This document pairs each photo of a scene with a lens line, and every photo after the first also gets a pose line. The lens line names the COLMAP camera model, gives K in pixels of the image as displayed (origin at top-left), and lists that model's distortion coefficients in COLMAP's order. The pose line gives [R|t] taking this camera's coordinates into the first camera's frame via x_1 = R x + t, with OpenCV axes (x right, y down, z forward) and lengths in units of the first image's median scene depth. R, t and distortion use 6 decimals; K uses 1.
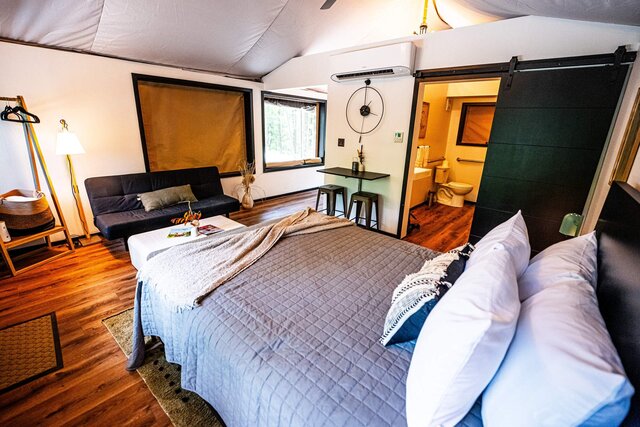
lens RADIAL K [[273.4, 0, 320.5], [0, 273.4, 212.5], [0, 0, 1]] dist [-0.021834, 0.000095]
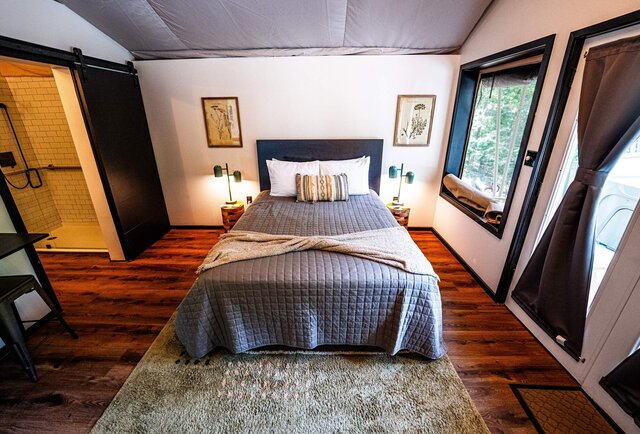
lens RADIAL K [[267.3, 0, 316.1], [0, 267.3, 217.1], [0, 0, 1]] dist [-0.029586, 0.002612]
pose [[-0.634821, -0.308281, 0.708495, -0.436476], [0.219284, 0.807369, 0.547786, -0.272052], [-0.740889, 0.503107, -0.444934, 0.712965]]
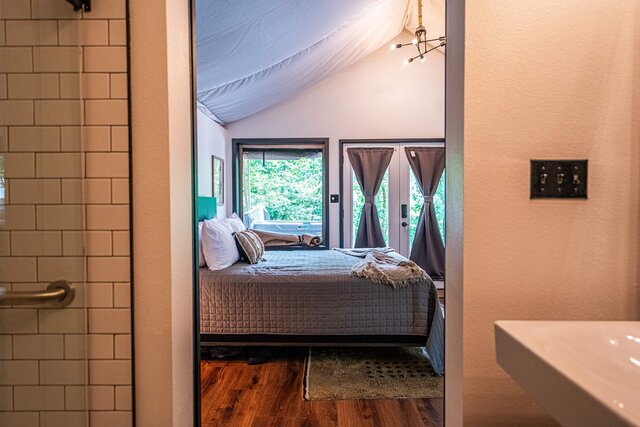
lens RADIAL K [[374.7, 0, 321.1], [0, 374.7, 213.1], [0, 0, 1]] dist [-0.000958, -0.000209]
pose [[-0.764417, -0.010561, -0.644635, 0.591331], [-0.211038, 0.948881, 0.234706, -0.243442], [0.609204, 0.315456, -0.727570, 1.070609]]
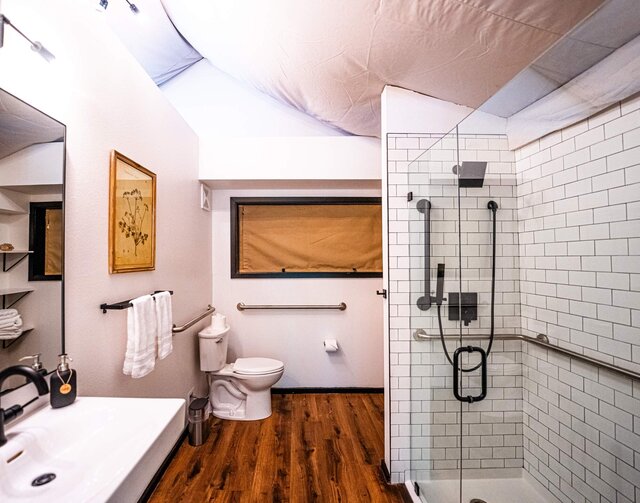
lens RADIAL K [[308.8, 0, 296.6], [0, 308.8, 253.1], [0, 0, 1]] dist [-0.025903, 0.001020]
pose [[0.752912, -0.024668, 0.657658, 0.340012], [0.222292, 0.950100, -0.218851, -0.218344], [-0.619443, 0.310968, 0.720826, 0.777226]]
